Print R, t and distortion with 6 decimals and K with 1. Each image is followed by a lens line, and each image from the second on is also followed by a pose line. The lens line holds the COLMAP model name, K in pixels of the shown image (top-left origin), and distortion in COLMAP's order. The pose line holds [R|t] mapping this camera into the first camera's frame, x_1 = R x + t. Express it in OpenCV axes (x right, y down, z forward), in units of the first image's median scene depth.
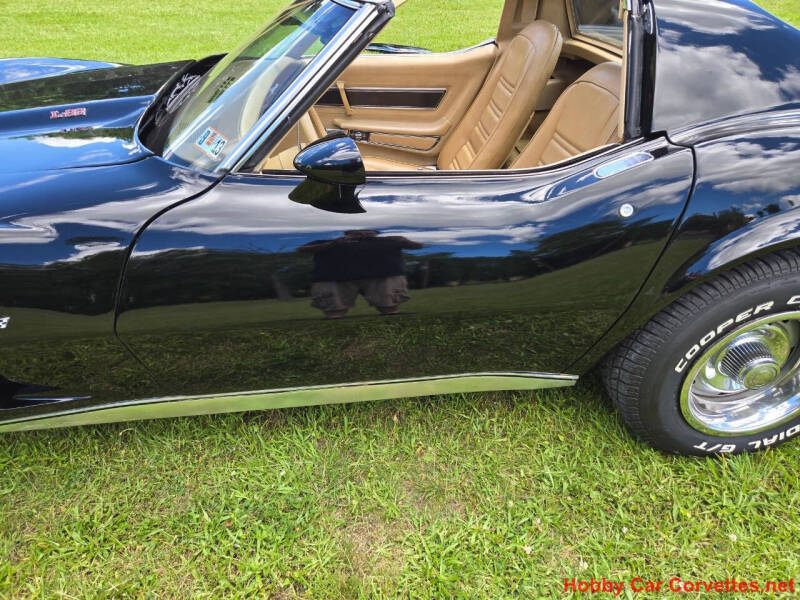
lens RADIAL K [[534.5, 0, 400.0], [0, 534.5, 300.0], [0, 0, 1]] dist [0.048647, -0.042744]
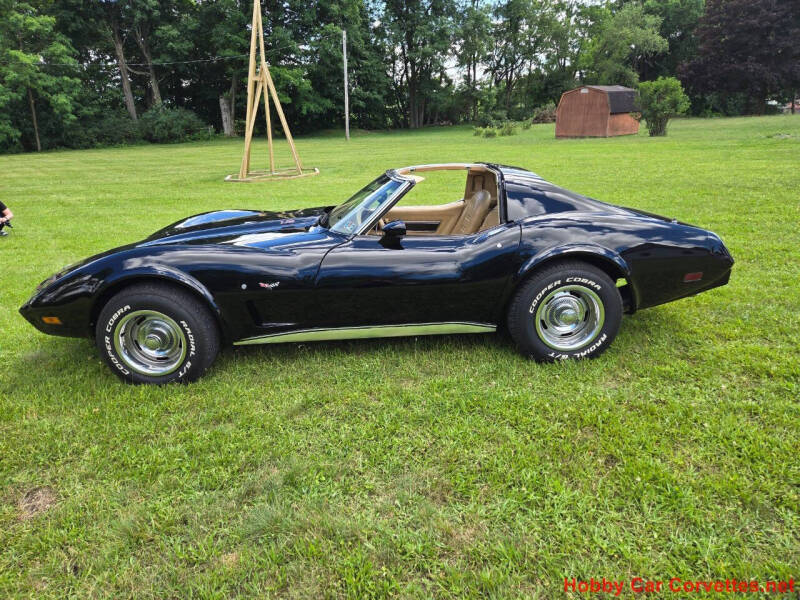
lens RADIAL K [[534.5, 0, 400.0], [0, 534.5, 300.0], [0, 0, 1]] dist [0.048647, -0.042744]
pose [[0.999400, -0.002316, -0.034551, 0.002626], [-0.008273, 0.952901, -0.303169, 0.730333], [0.033626, 0.303273, 0.952310, -1.210375]]
